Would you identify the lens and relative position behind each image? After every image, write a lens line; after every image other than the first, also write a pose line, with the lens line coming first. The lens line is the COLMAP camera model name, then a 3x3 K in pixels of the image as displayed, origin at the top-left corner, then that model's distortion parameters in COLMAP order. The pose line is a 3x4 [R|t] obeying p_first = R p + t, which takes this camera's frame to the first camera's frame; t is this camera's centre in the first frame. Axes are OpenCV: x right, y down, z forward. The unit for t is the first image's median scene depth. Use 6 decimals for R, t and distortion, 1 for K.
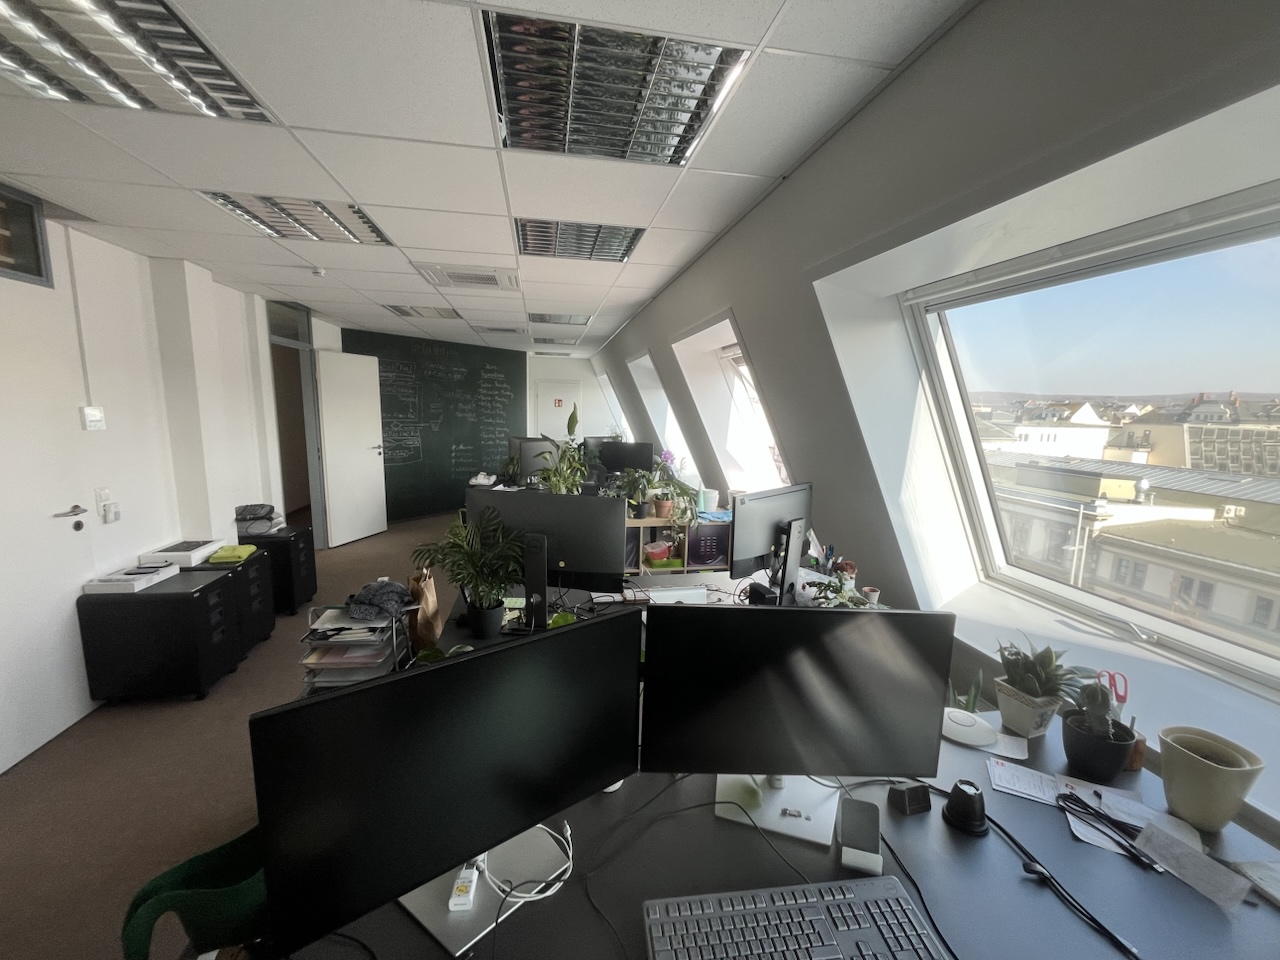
lens RADIAL K [[519.1, 0, 639.8], [0, 519.1, 481.5], [0, 0, 1]] dist [-0.001712, 0.000162]
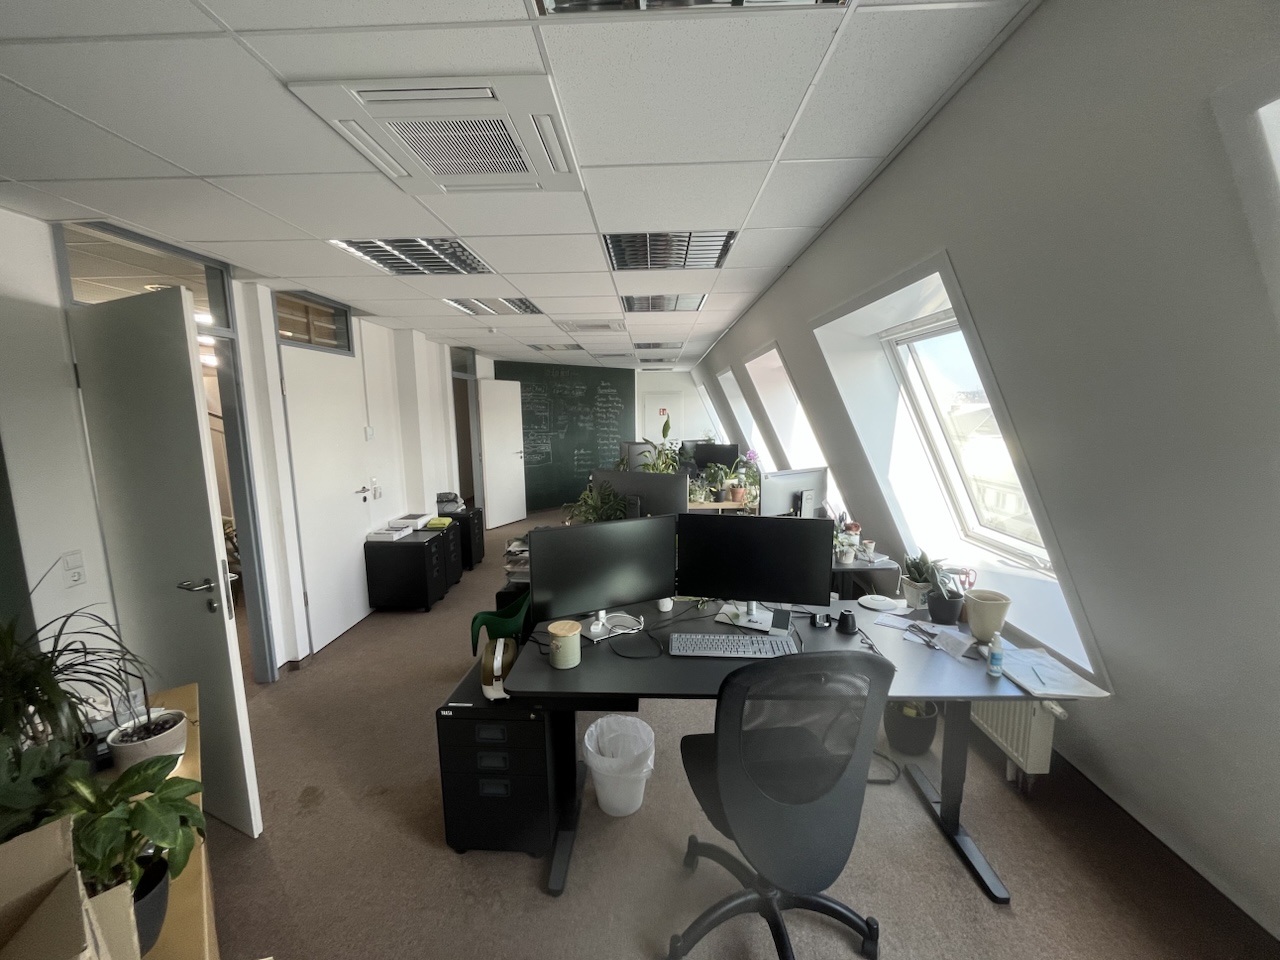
lens RADIAL K [[519.1, 0, 636.3], [0, 519.1, 477.1], [0, 0, 1]] dist [-0.001712, 0.000162]
pose [[0.976025, -0.007323, -0.217537, 0.080452], [0.002893, 0.999782, -0.020677, 0.035292], [0.217641, 0.019552, 0.975833, -0.288716]]
